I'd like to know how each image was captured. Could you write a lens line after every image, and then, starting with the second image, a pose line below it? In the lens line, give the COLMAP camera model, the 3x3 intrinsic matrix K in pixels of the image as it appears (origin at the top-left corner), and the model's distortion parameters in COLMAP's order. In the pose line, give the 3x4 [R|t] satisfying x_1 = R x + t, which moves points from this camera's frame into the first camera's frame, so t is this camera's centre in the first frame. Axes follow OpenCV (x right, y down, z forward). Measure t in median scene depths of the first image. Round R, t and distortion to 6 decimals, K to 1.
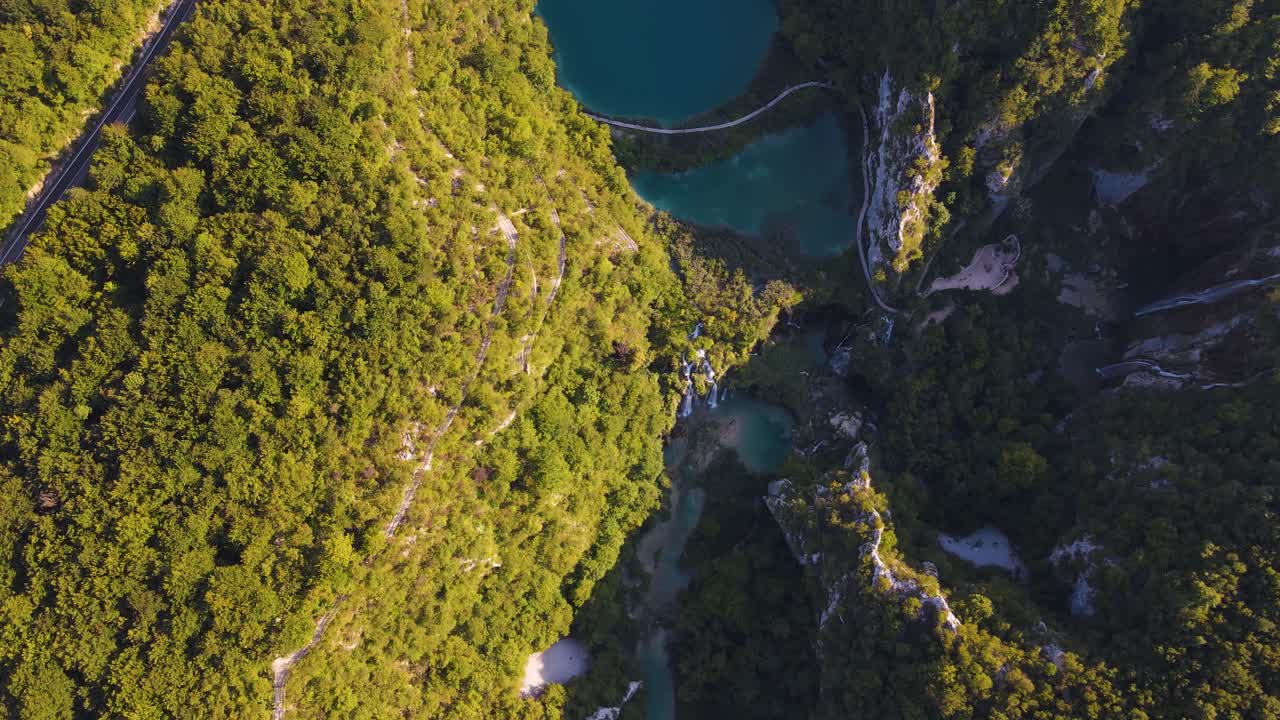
lens RADIAL K [[939.4, 0, 640.0], [0, 939.4, 360.0], [0, 0, 1]] dist [0.016558, 0.007428]
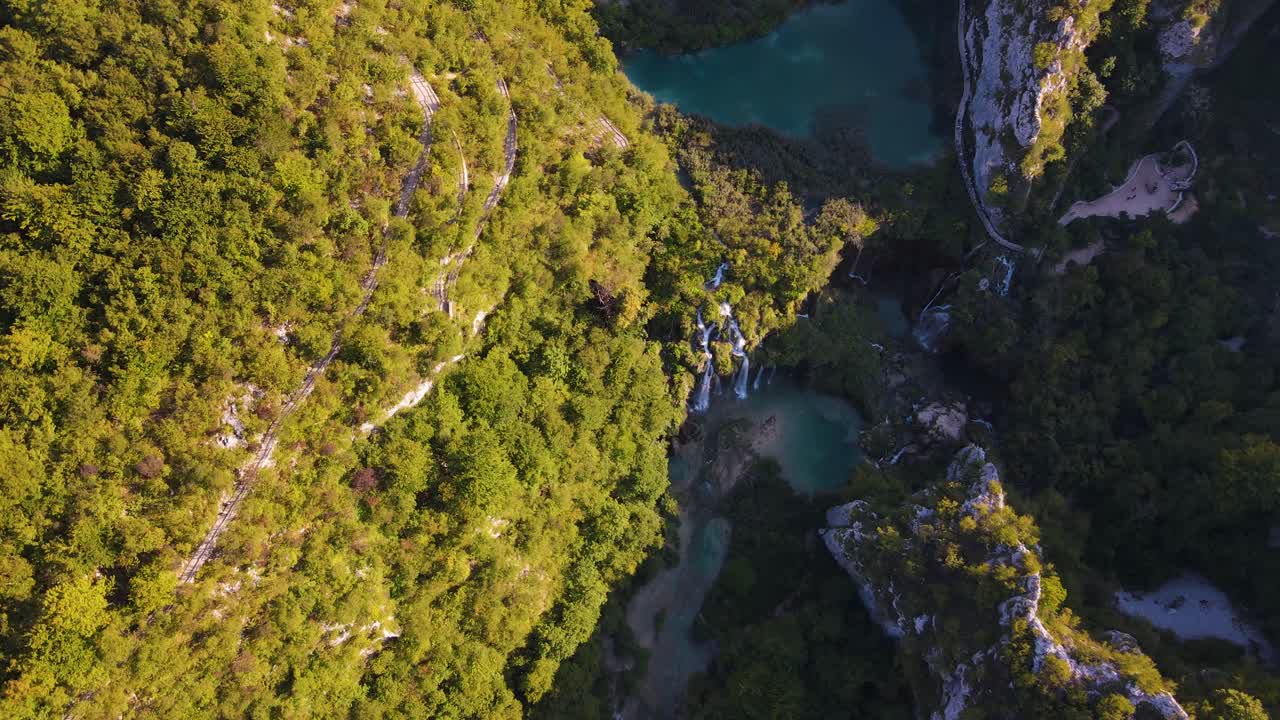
lens RADIAL K [[939.4, 0, 640.0], [0, 939.4, 360.0], [0, 0, 1]] dist [0.016558, 0.007428]
pose [[0.999985, 0.003106, 0.004573, 0.002225], [-0.002758, 0.997245, -0.074128, 0.084661], [-0.004791, 0.074114, 0.997238, 0.375000]]
